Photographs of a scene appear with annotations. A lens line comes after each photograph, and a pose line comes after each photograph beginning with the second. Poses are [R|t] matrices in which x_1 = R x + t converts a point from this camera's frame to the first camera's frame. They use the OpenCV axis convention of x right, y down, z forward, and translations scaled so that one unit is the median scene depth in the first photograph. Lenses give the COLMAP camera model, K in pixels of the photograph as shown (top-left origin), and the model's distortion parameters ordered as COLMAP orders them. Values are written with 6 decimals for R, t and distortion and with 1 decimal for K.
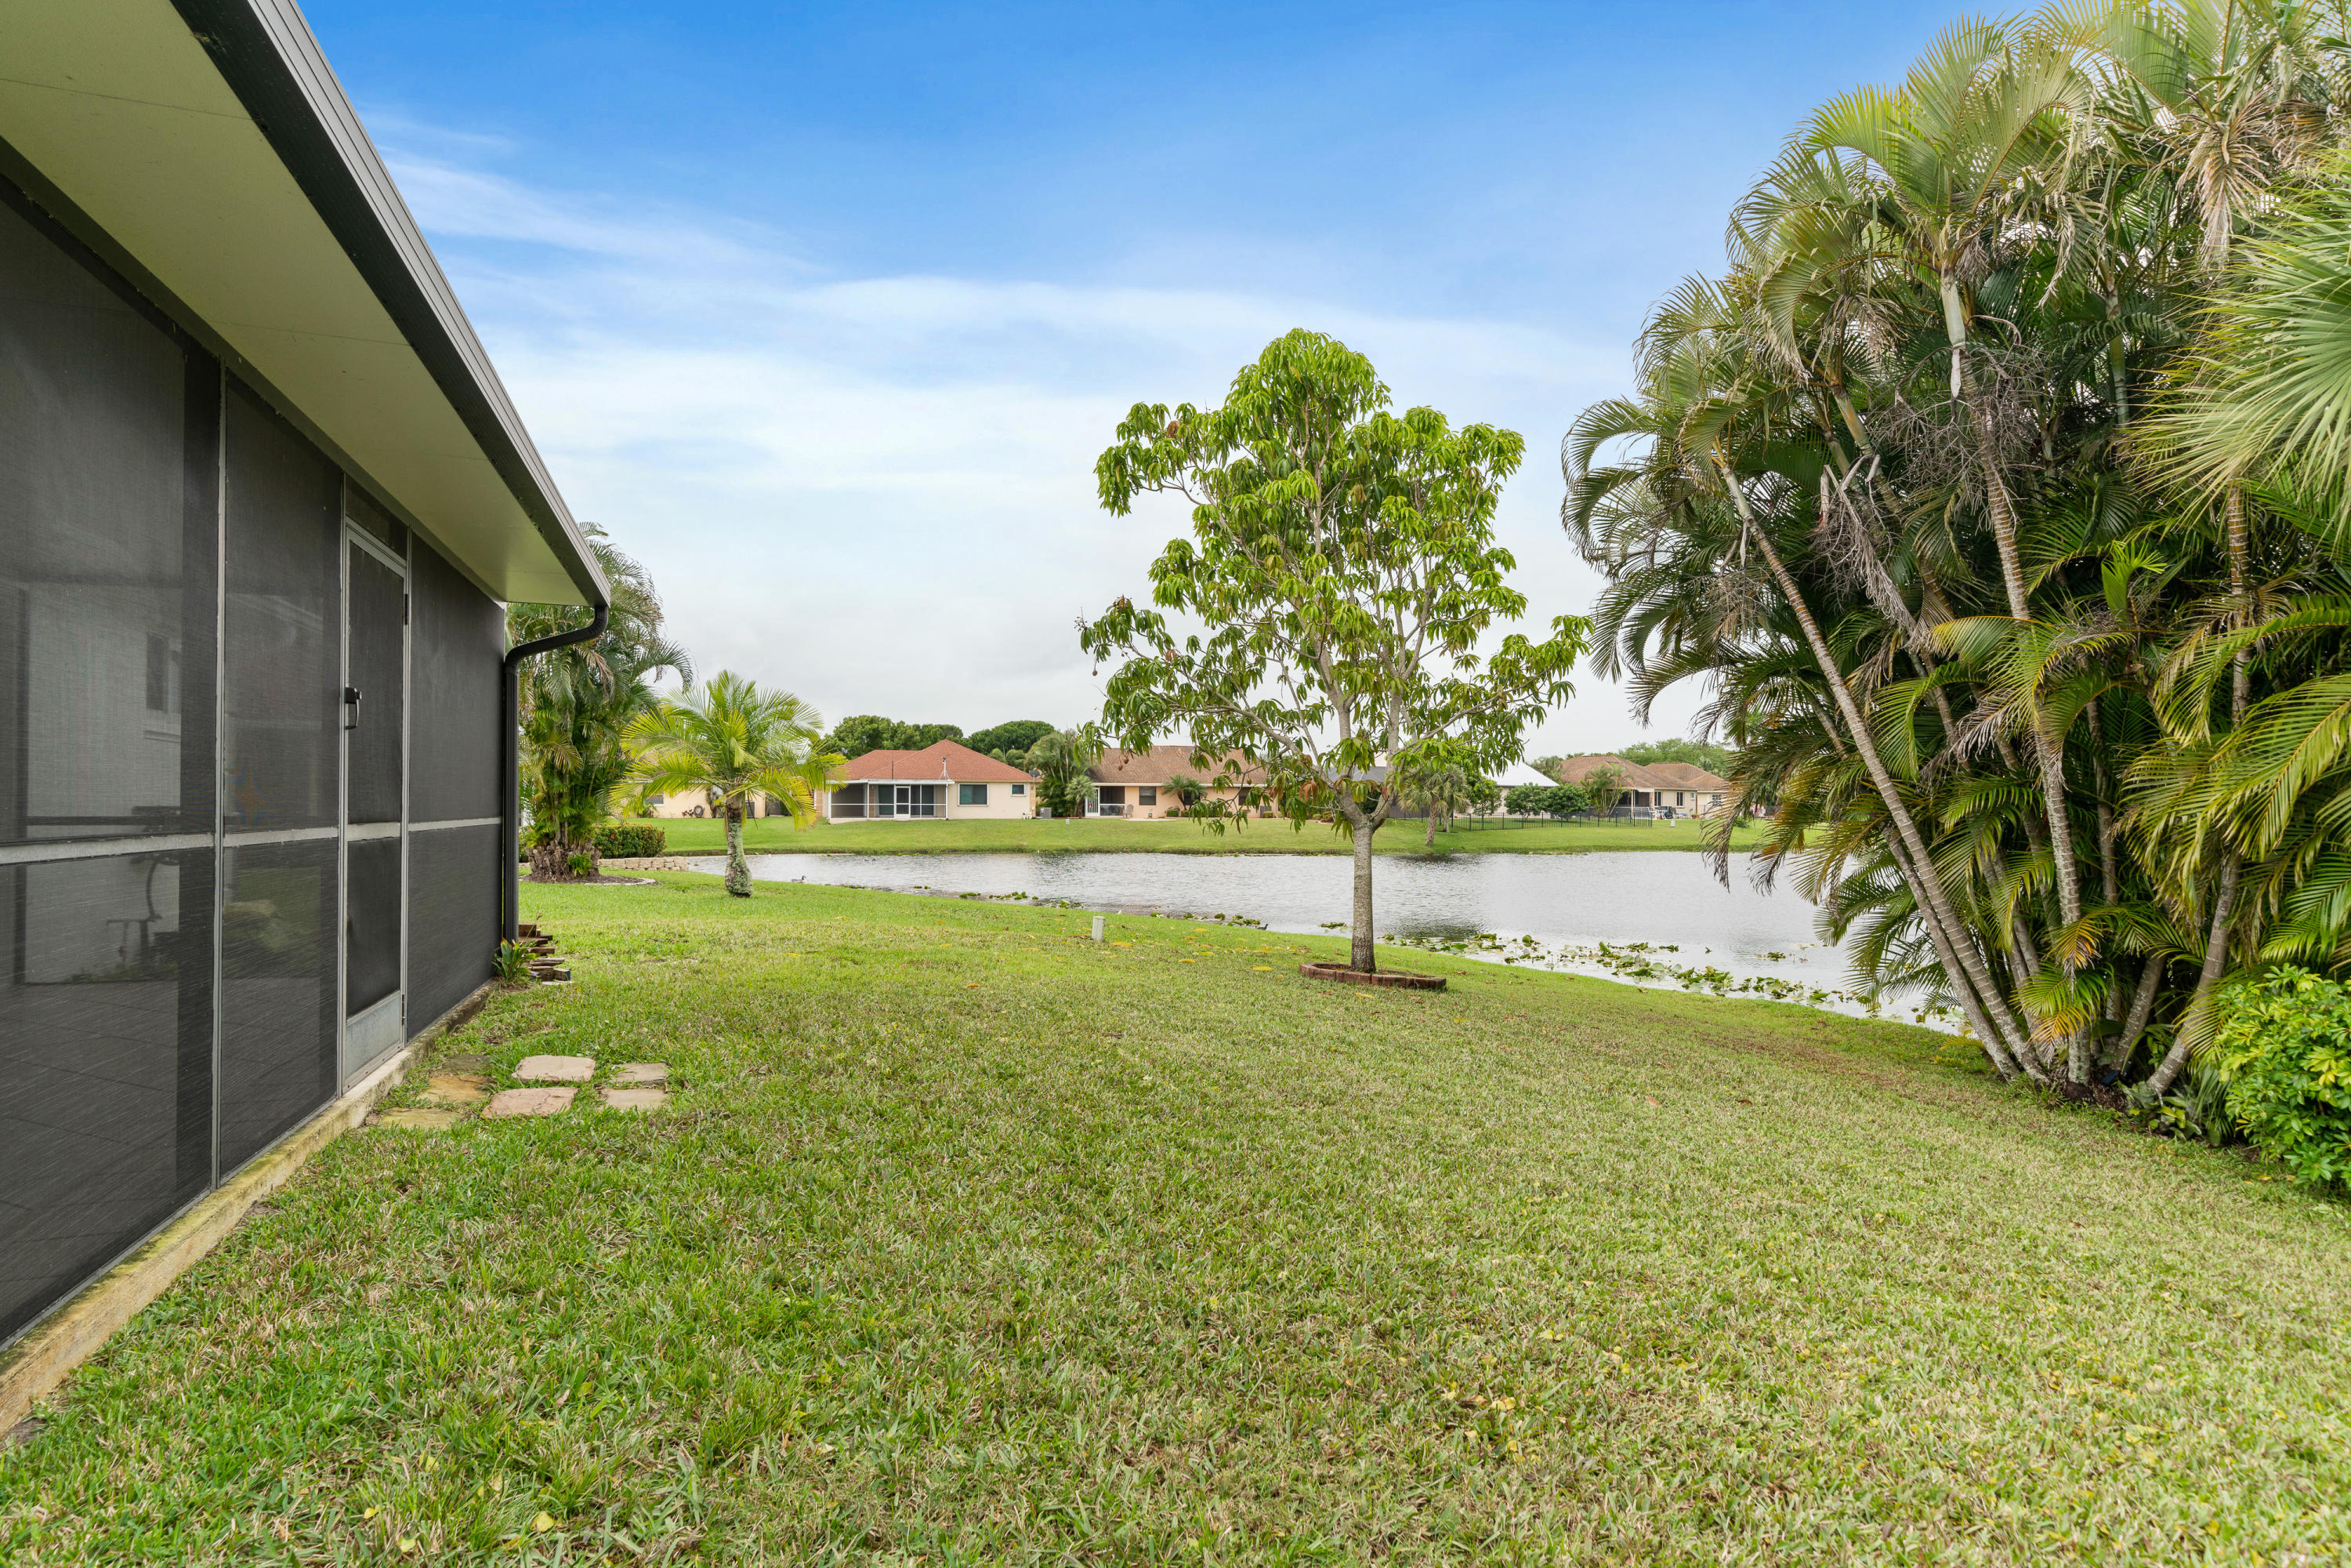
lens RADIAL K [[1301.0, 0, 1123.6], [0, 1301.0, 785.3], [0, 0, 1]] dist [-0.001871, -0.000549]
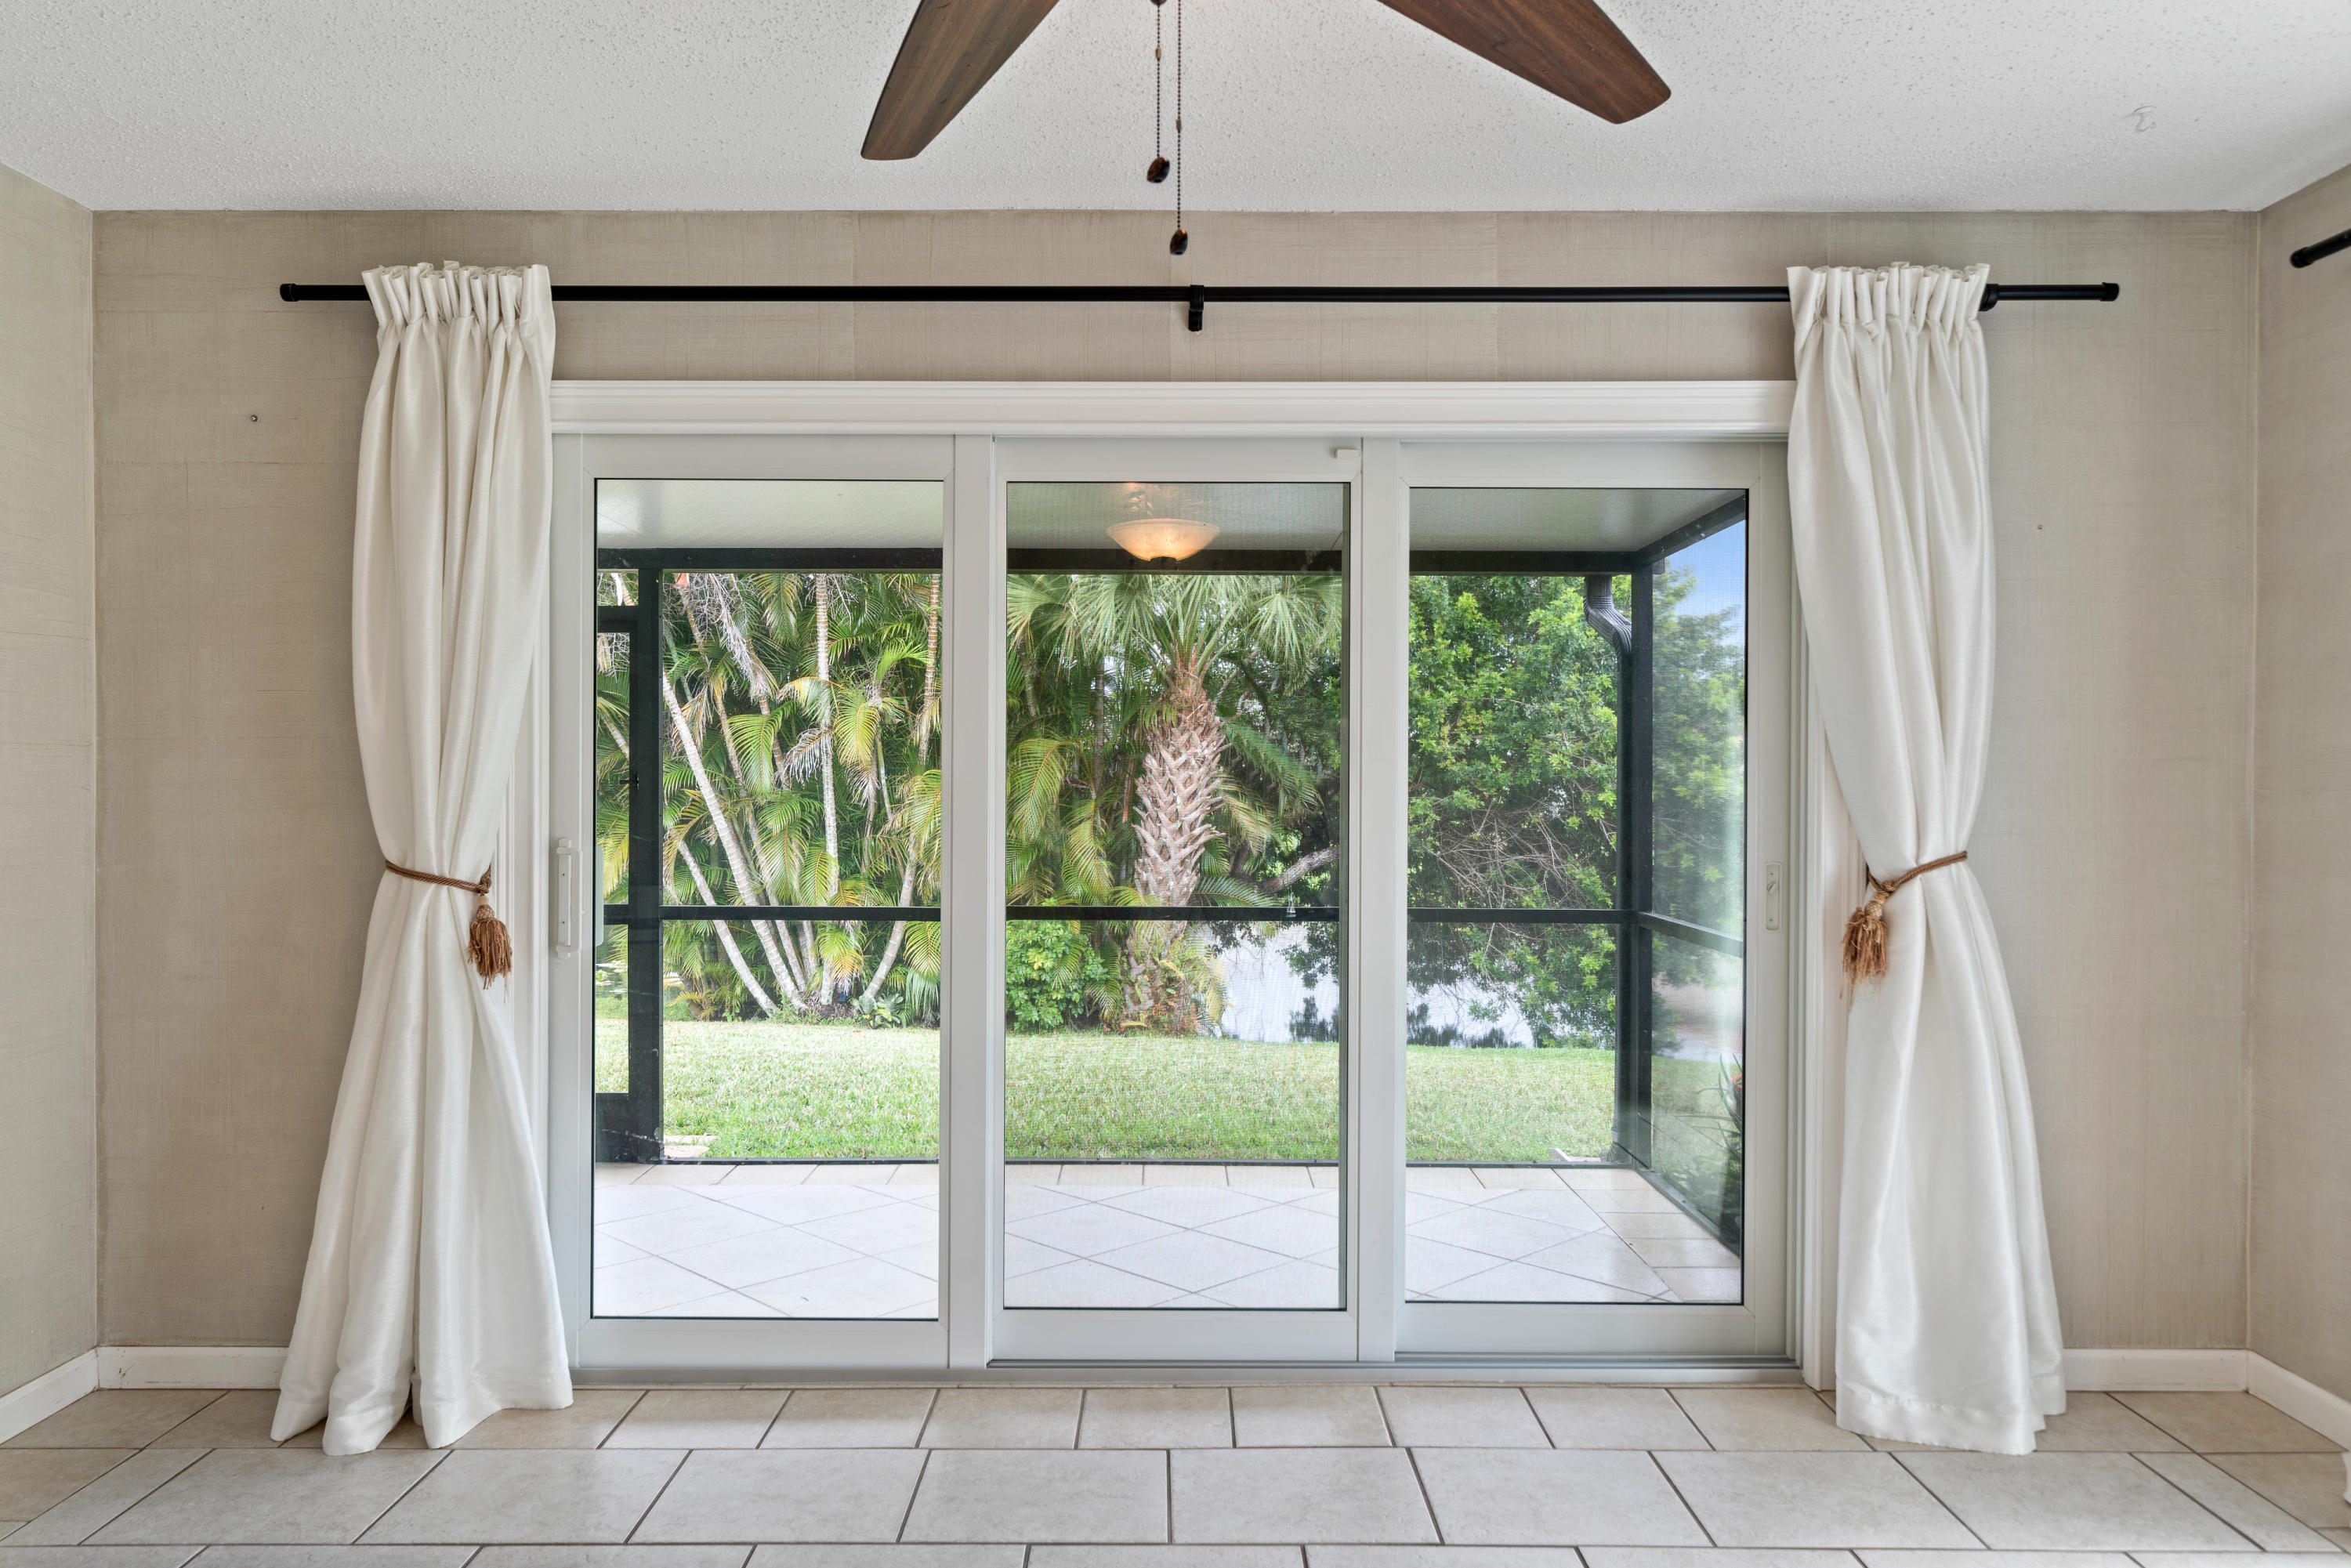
lens RADIAL K [[1595.1, 0, 1161.6], [0, 1595.1, 784.7], [0, 0, 1]] dist [0.001367, 0.000765]
pose [[0.298494, -0.009368, 0.954366, -0.786768], [-0.014267, 0.999796, 0.014277, -0.040798], [-0.954305, -0.017878, 0.298299, 0.125412]]
